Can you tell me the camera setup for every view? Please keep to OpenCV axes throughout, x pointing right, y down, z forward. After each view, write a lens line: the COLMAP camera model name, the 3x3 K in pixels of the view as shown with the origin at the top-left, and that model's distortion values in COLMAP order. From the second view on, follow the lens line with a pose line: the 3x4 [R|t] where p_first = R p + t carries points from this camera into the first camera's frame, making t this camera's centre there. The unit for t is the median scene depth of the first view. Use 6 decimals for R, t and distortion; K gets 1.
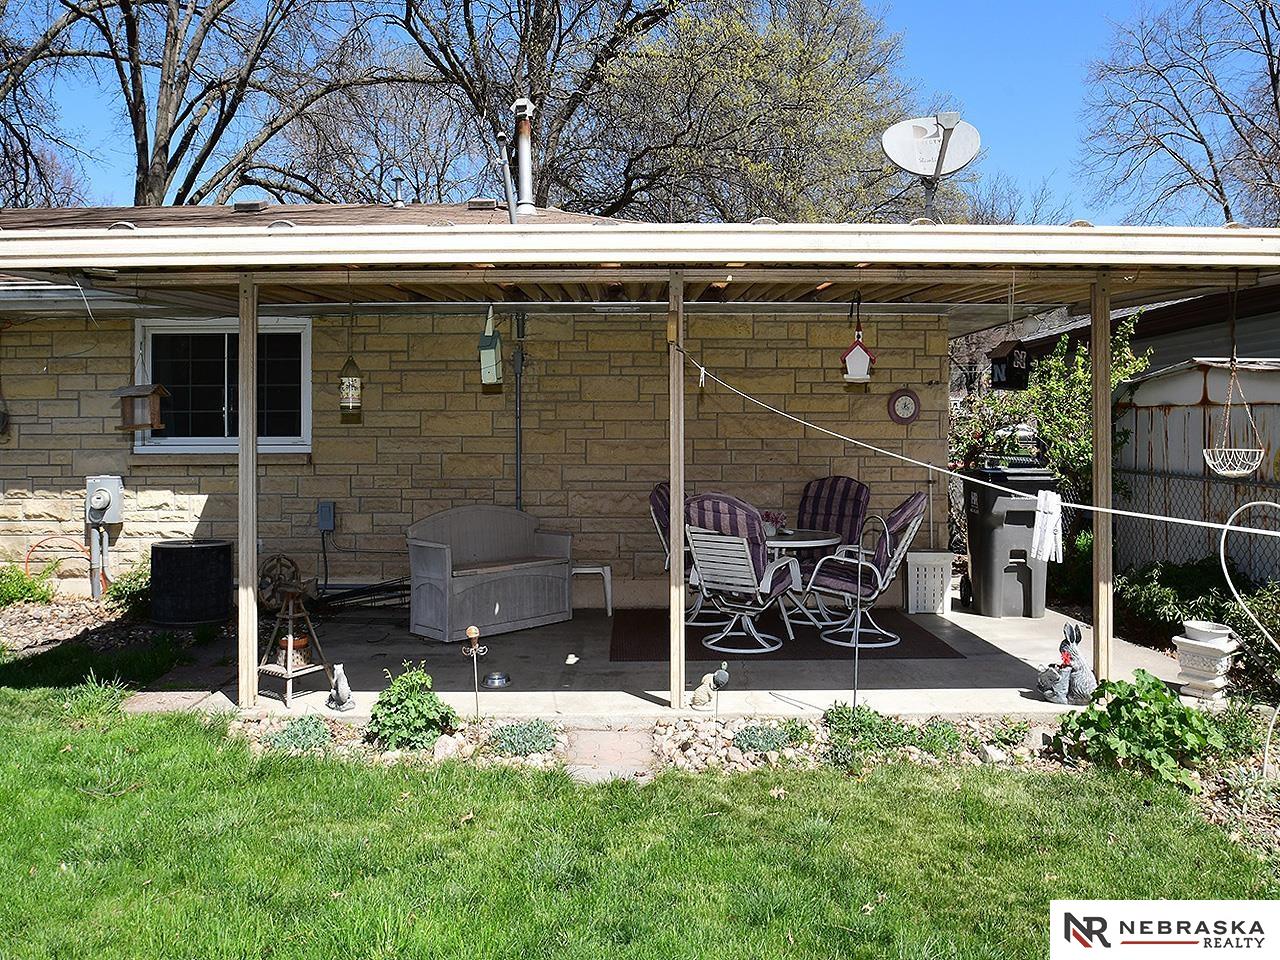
lens RADIAL K [[899.5, 0, 640.0], [0, 899.5, 480.0], [0, 0, 1]] dist [-0.050190, -0.000366]
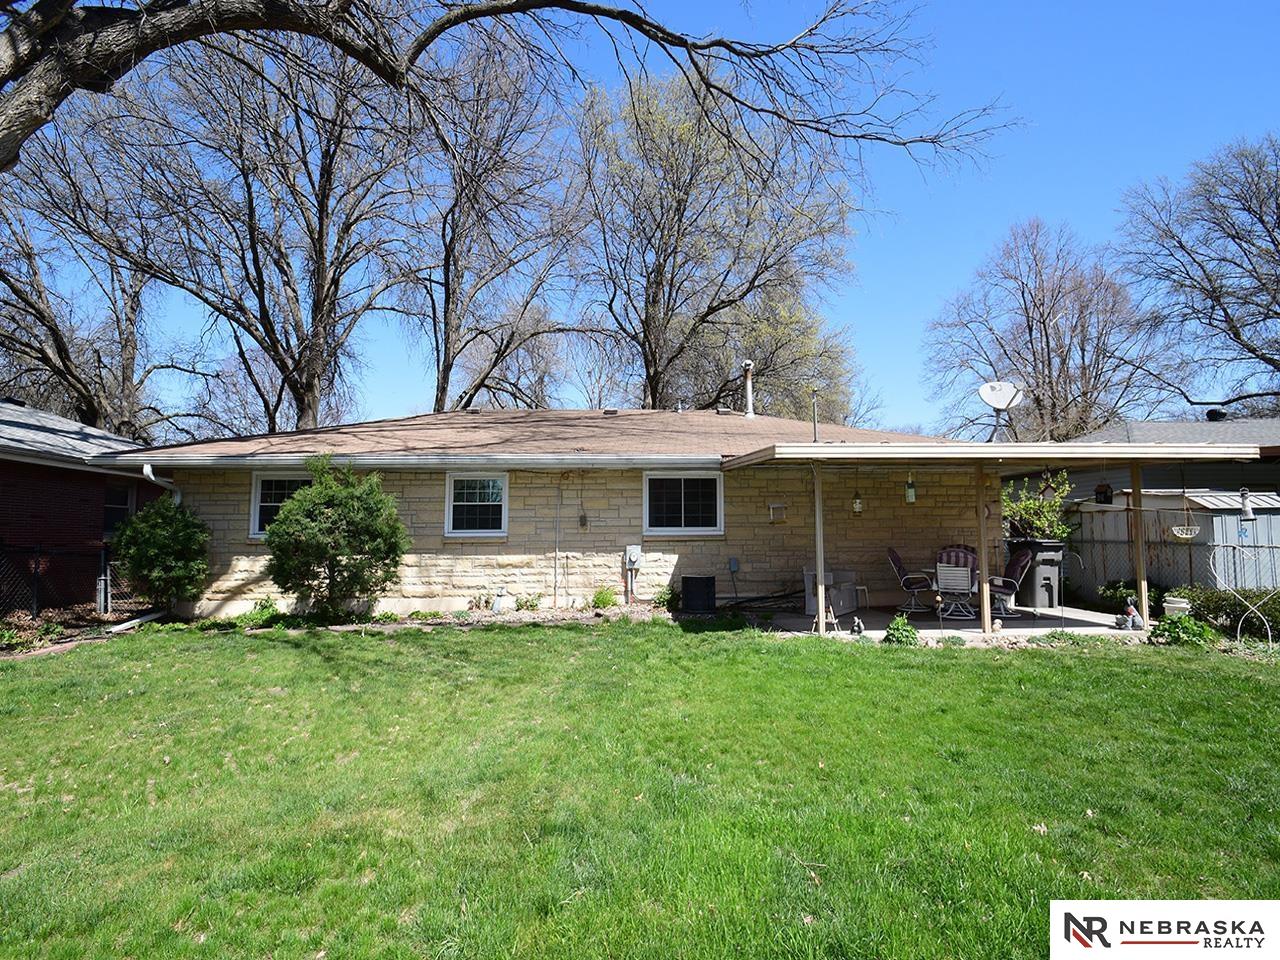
lens RADIAL K [[571.2, 0, 640.0], [0, 571.2, 480.0], [0, 0, 1]] dist [0.005952, -0.010497]
pose [[0.997813, 0.000893, 0.066099, -0.670023], [0.008199, 0.990516, -0.137155, 0.026872], [-0.065594, 0.137397, 0.988342, -0.359666]]
